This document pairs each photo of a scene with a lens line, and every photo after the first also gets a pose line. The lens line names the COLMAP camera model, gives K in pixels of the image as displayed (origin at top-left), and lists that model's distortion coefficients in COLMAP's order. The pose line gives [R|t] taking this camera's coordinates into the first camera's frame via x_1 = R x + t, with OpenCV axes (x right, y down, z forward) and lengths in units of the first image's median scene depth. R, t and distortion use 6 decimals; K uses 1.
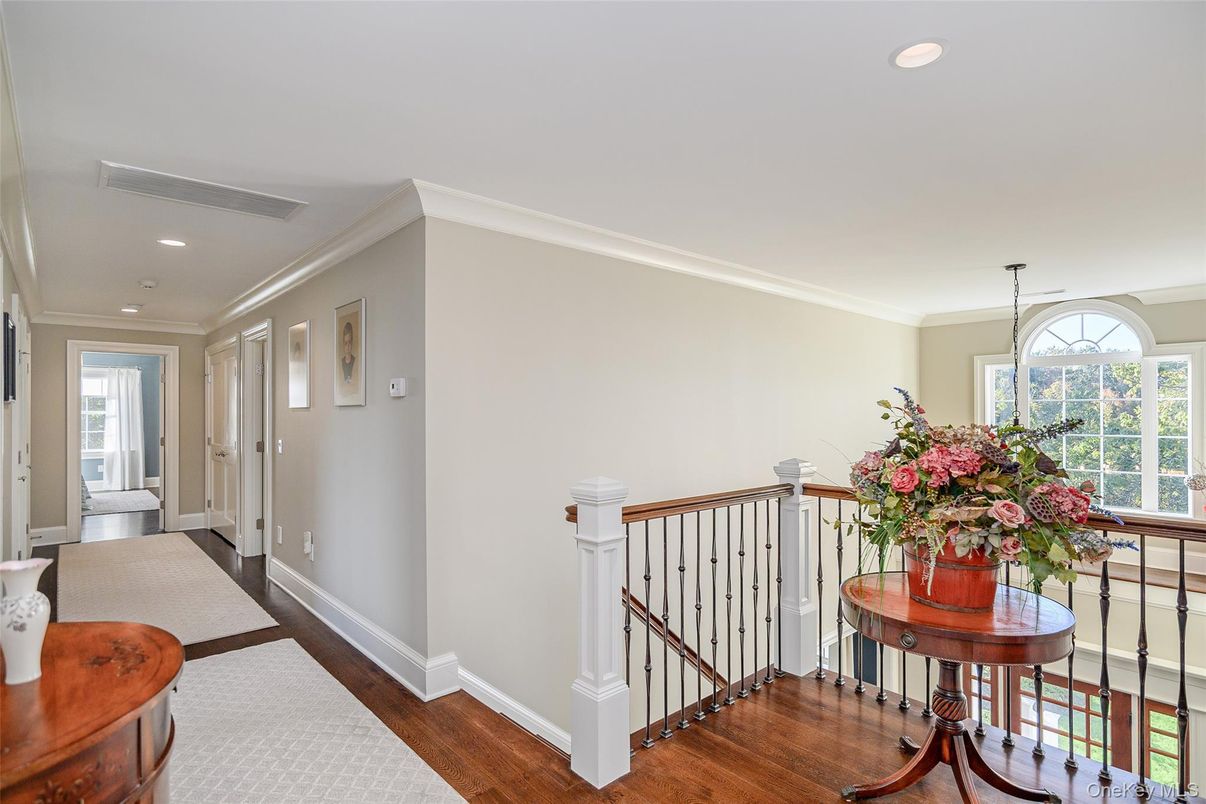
lens RADIAL K [[612.0, 0, 602.8], [0, 612.0, 408.7], [0, 0, 1]] dist [0.005411, -0.002119]
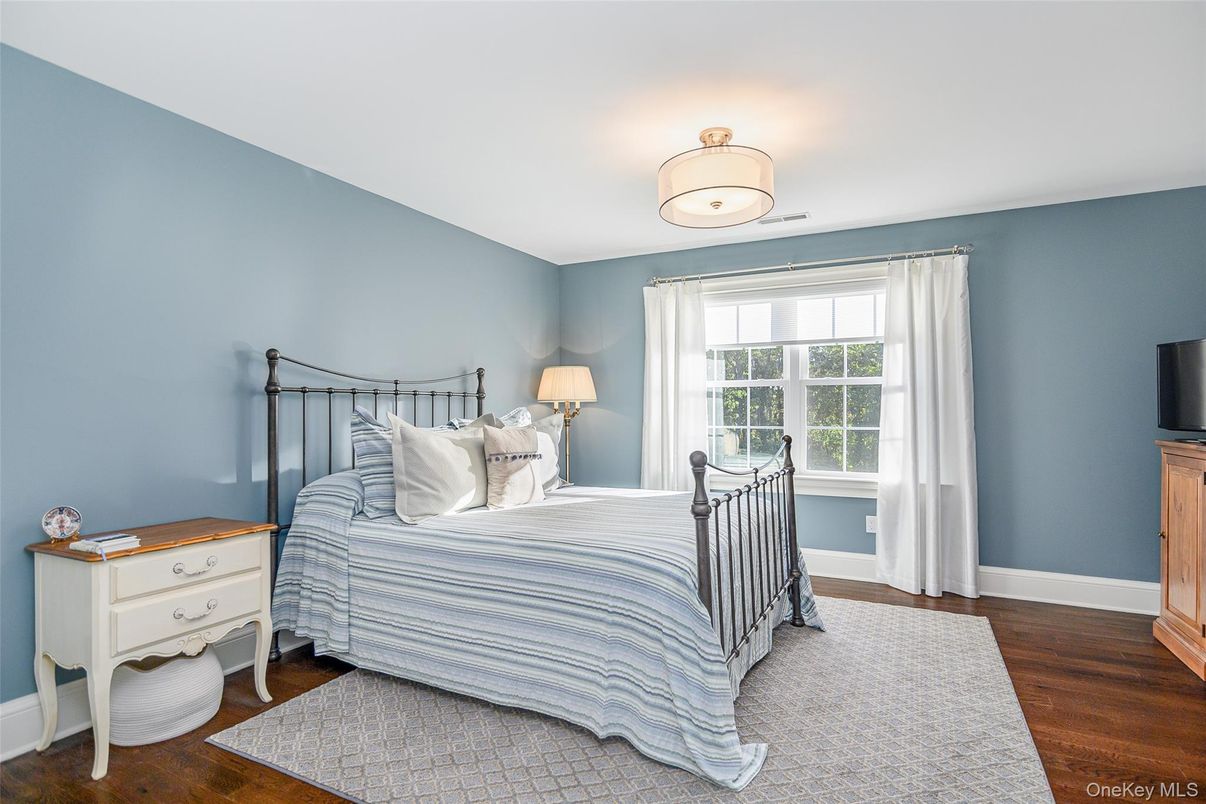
lens RADIAL K [[612.0, 0, 601.2], [0, 612.0, 392.9], [0, 0, 1]] dist [0.005411, -0.002119]
pose [[0.371547, 0.002699, -0.928410, -0.515996], [0.002648, 0.999989, 0.003967, 0.012935], [0.928411, -0.003933, 0.371535, 0.690022]]
